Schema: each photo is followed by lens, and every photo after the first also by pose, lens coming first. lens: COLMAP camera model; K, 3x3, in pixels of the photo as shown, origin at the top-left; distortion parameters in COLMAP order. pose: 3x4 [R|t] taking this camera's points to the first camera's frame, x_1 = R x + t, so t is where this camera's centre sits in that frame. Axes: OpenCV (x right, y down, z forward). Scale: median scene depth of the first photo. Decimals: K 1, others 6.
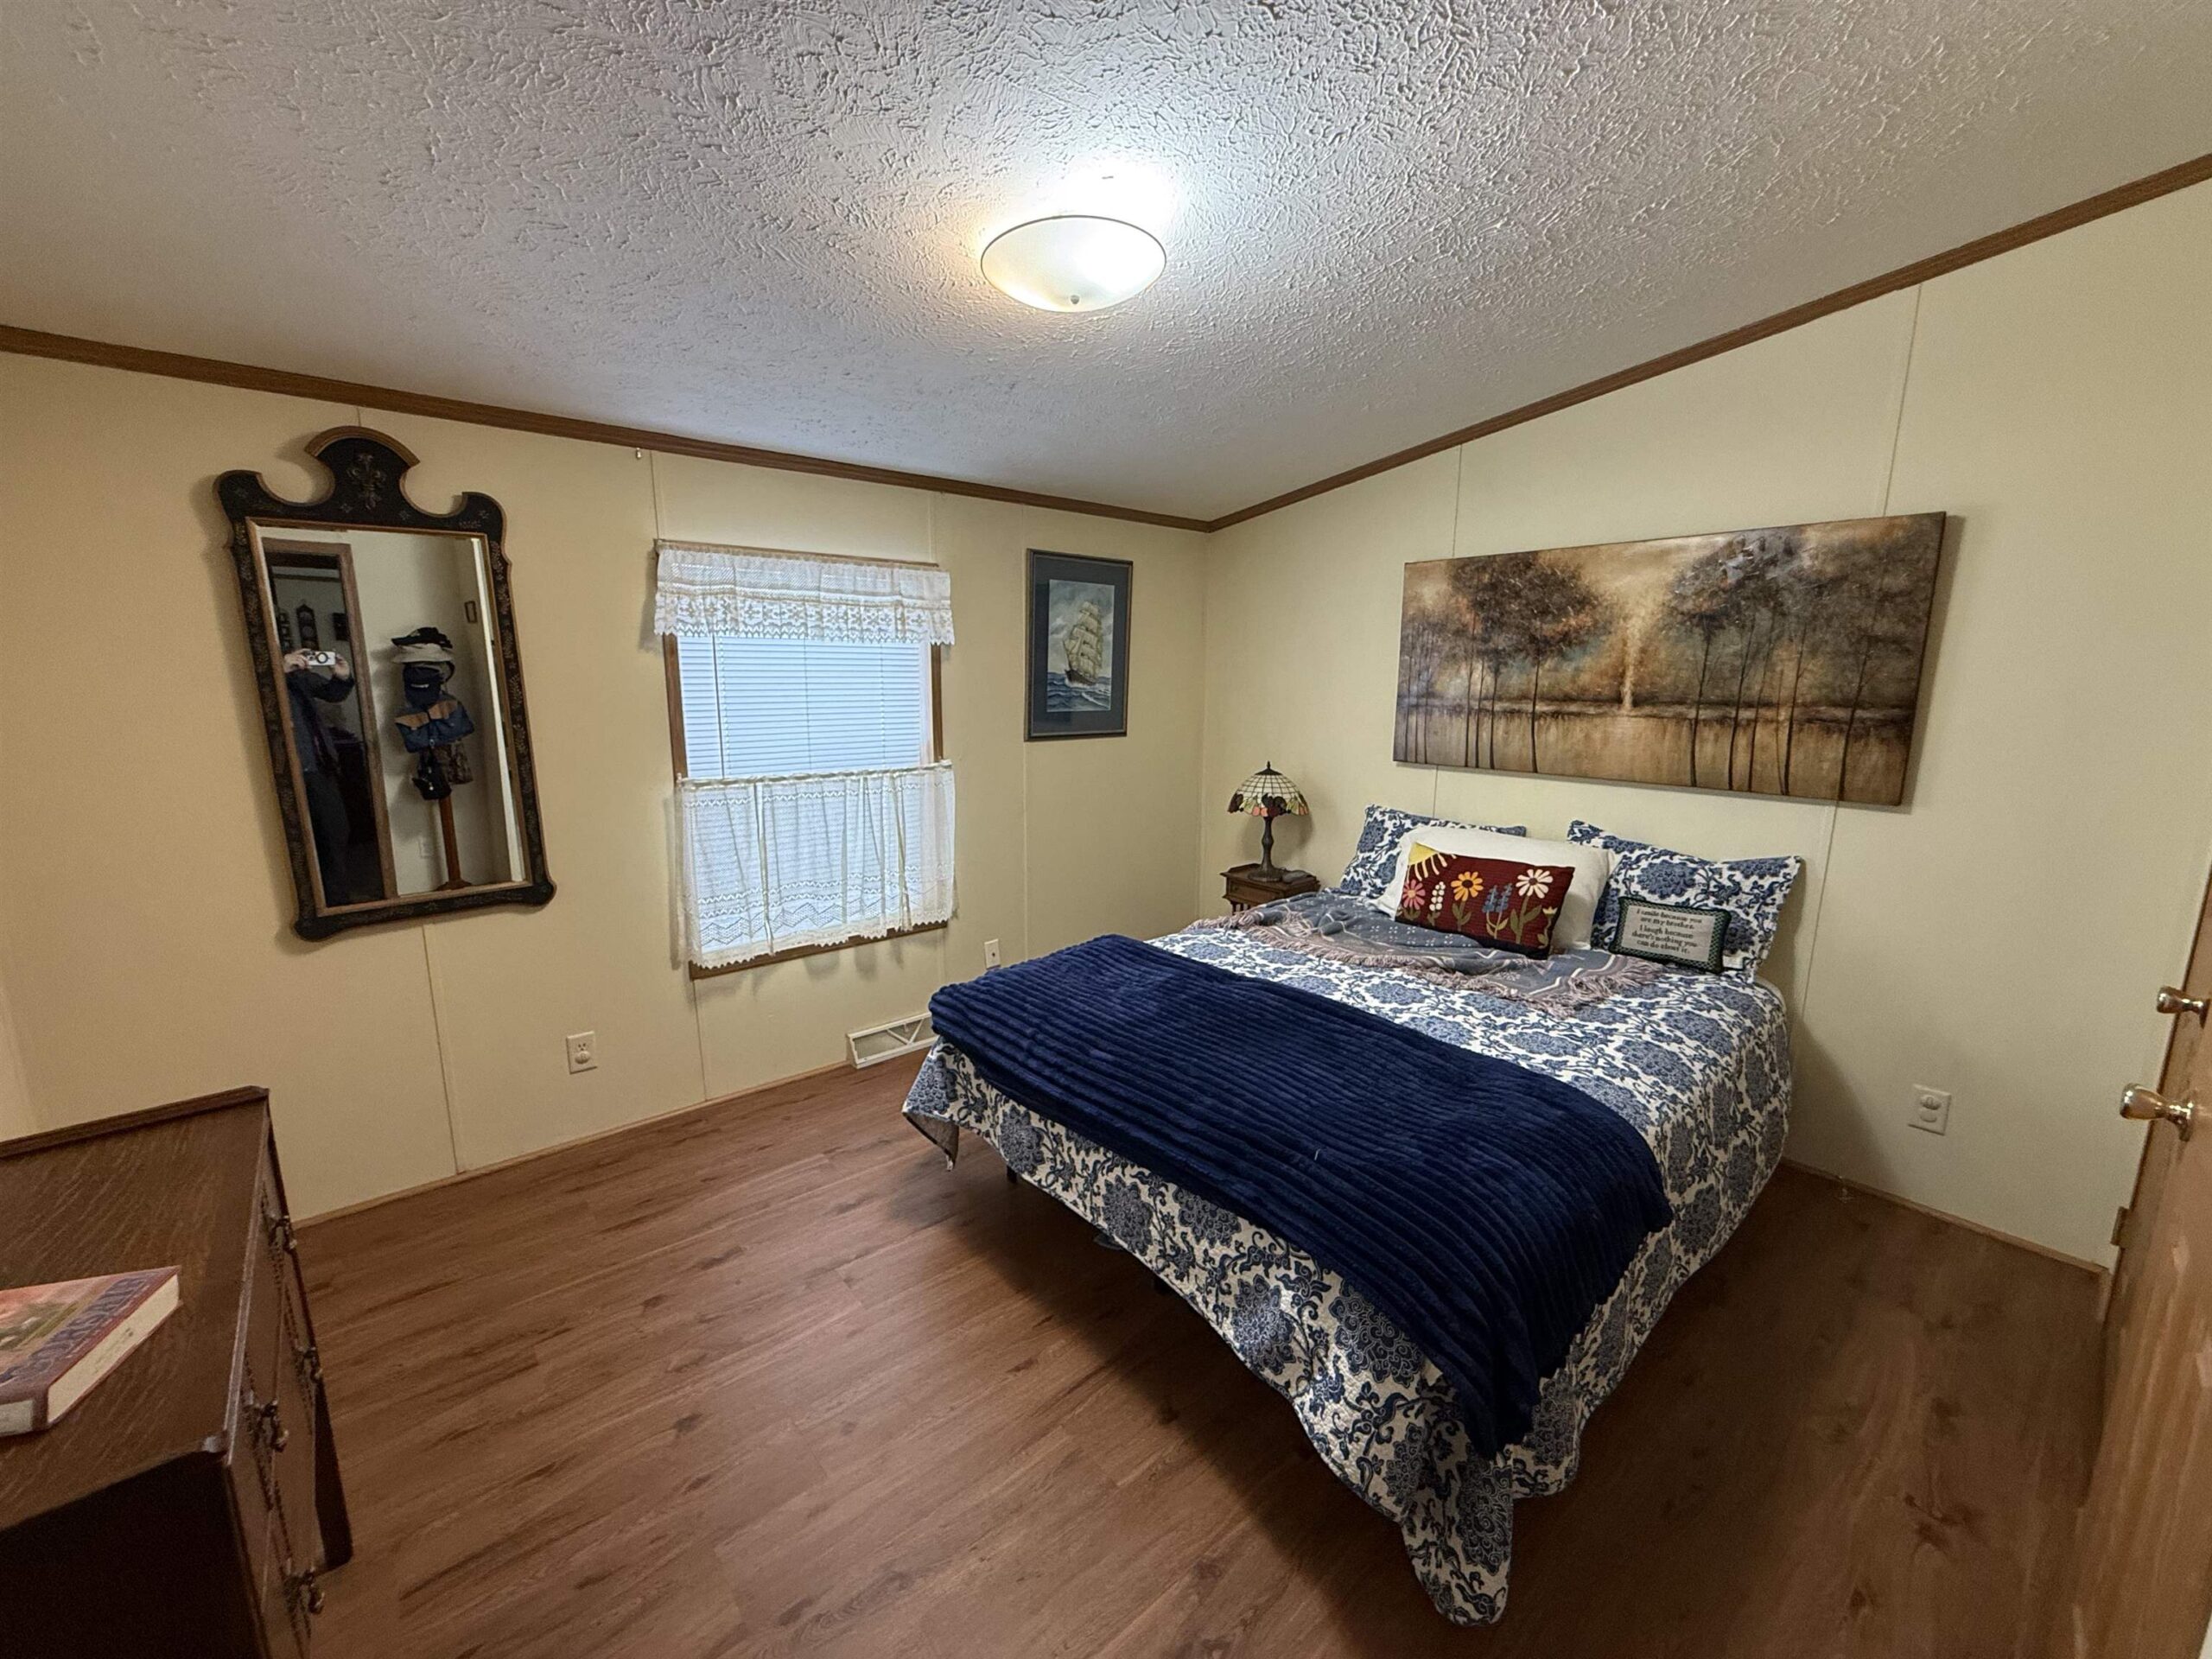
lens RADIAL K [[882.6, 0, 1095.2], [0, 882.6, 831.9], [0, 0, 1]] dist [-0.000469, -0.000148]
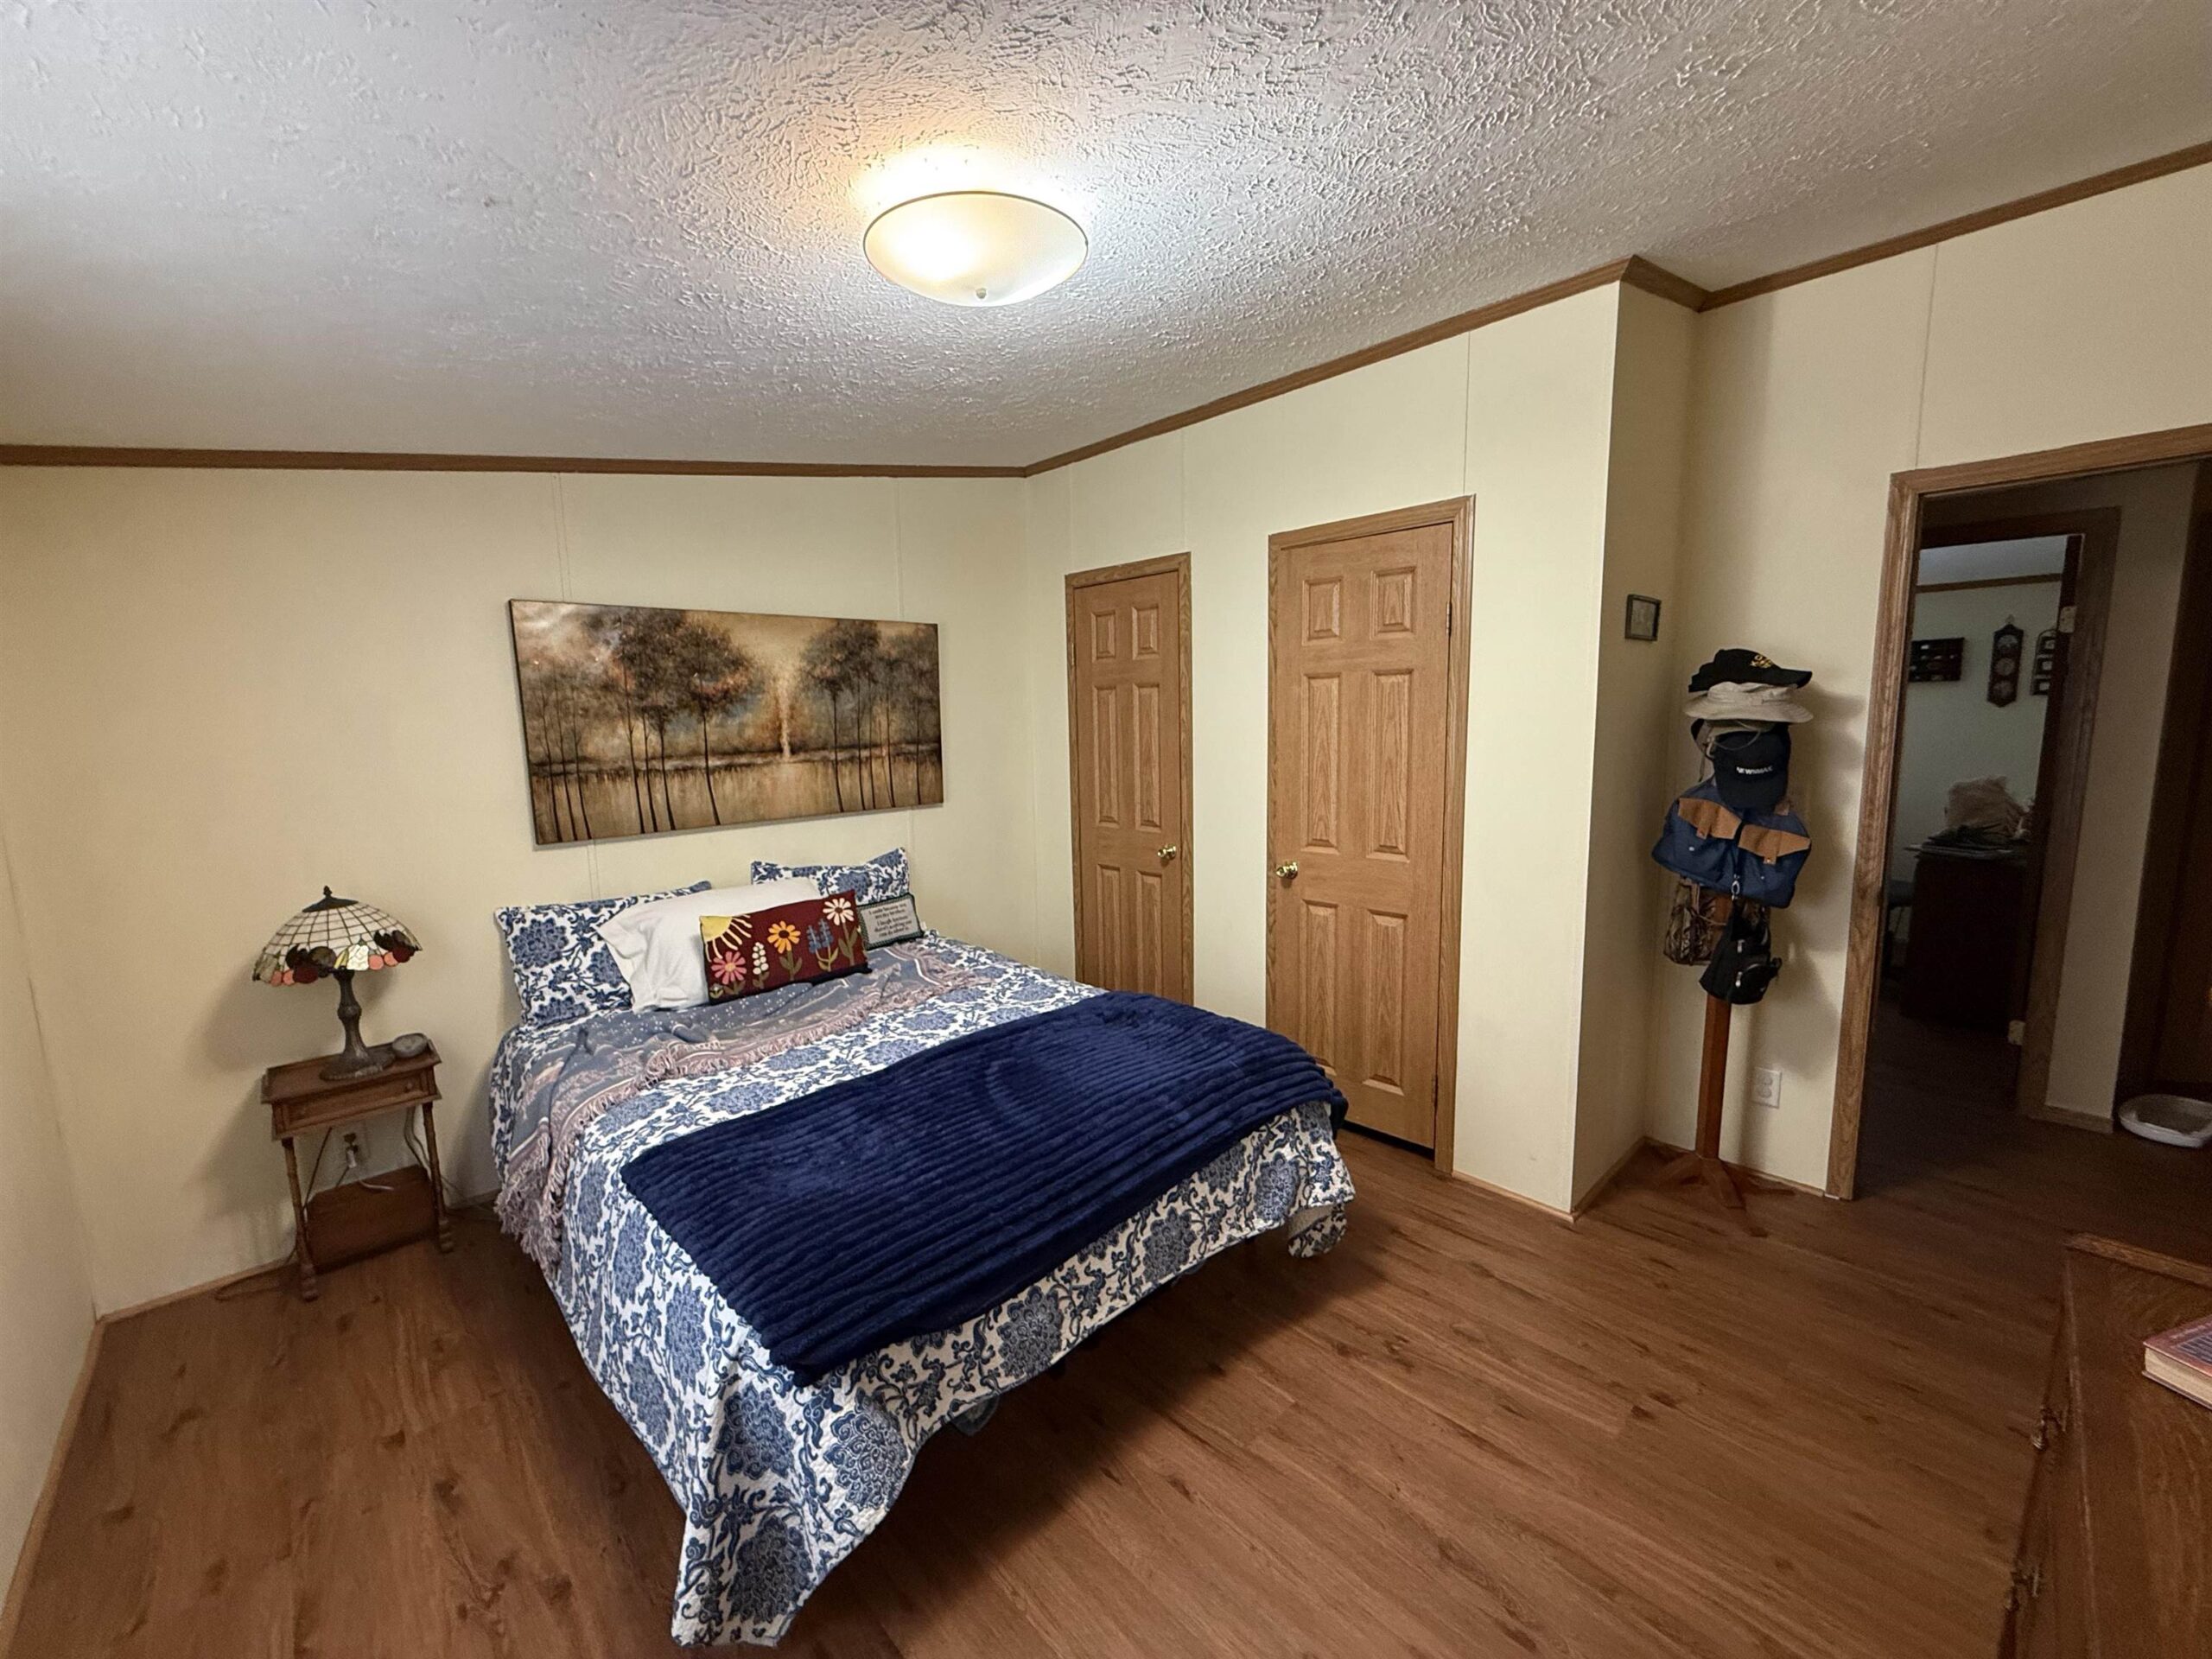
lens RADIAL K [[882.6, 0, 1098.7], [0, 882.6, 832.7], [0, 0, 1]] dist [-0.000469, -0.000148]
pose [[-0.055144, -0.141674, 0.988376, -0.605158], [0.202333, 0.967760, 0.150008, -0.137593], [-0.977763, 0.208254, -0.024701, 0.664973]]
